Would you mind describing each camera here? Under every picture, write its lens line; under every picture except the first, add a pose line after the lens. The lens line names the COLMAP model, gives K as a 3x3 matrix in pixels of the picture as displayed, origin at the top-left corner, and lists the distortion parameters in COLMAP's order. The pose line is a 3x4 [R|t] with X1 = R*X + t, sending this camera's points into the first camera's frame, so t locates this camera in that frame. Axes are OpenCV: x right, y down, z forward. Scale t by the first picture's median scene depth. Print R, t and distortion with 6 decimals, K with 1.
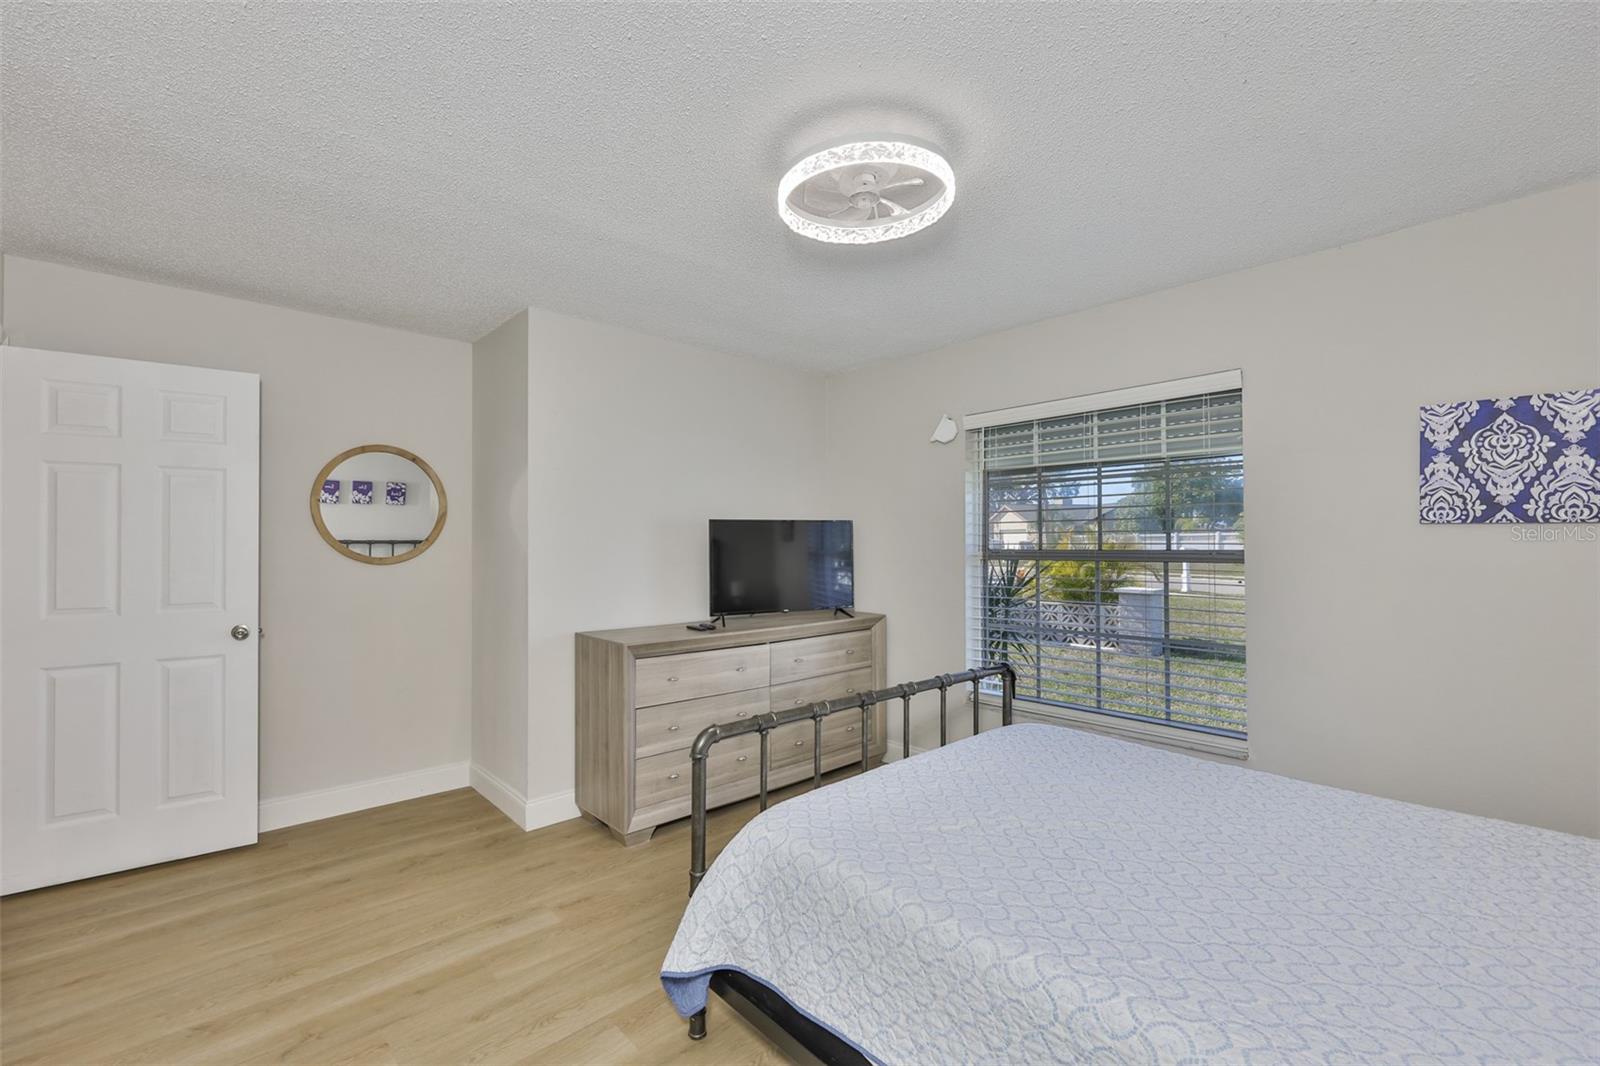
lens RADIAL K [[688.5, 0, 800.0], [0, 688.5, 533.0], [0, 0, 1]] dist [-0.000966, 0.000003]
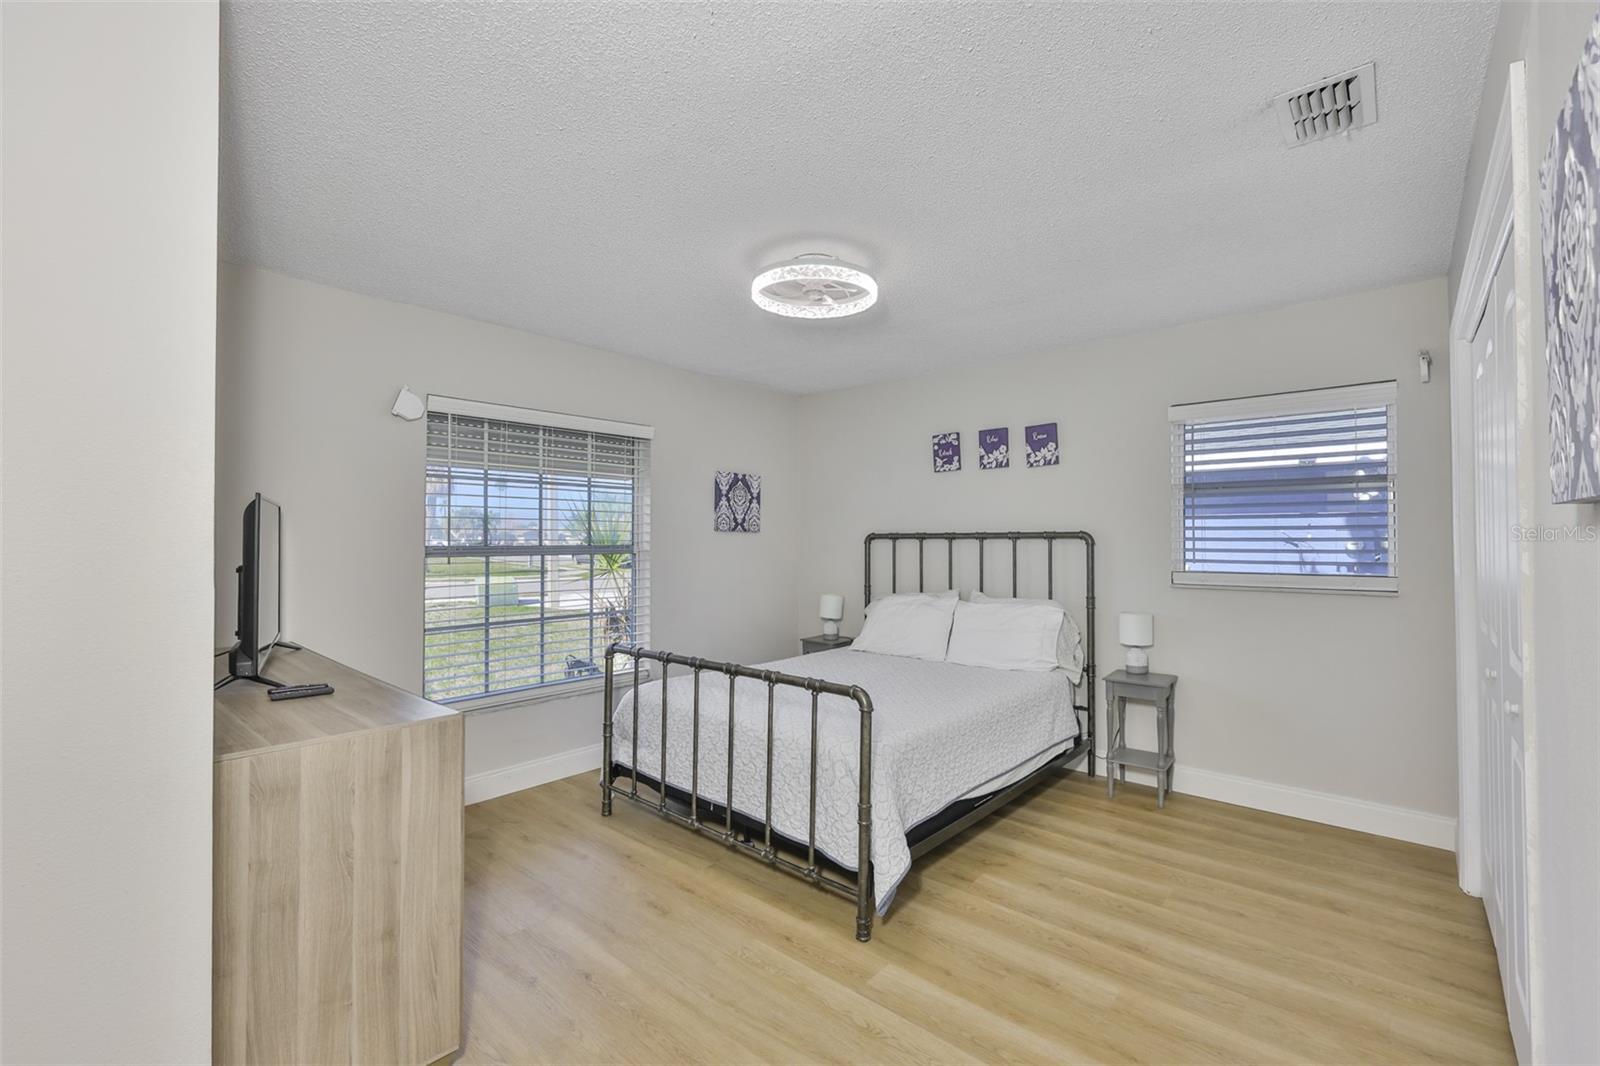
lens RADIAL K [[688.5, 0, 800.0], [0, 688.5, 533.0], [0, 0, 1]] dist [-0.000966, 0.000003]
pose [[-0.095885, 0.026528, 0.995039, -1.075316], [-0.008450, 0.999587, -0.027463, 0.045044], [-0.995357, -0.011042, -0.095622, 0.953787]]
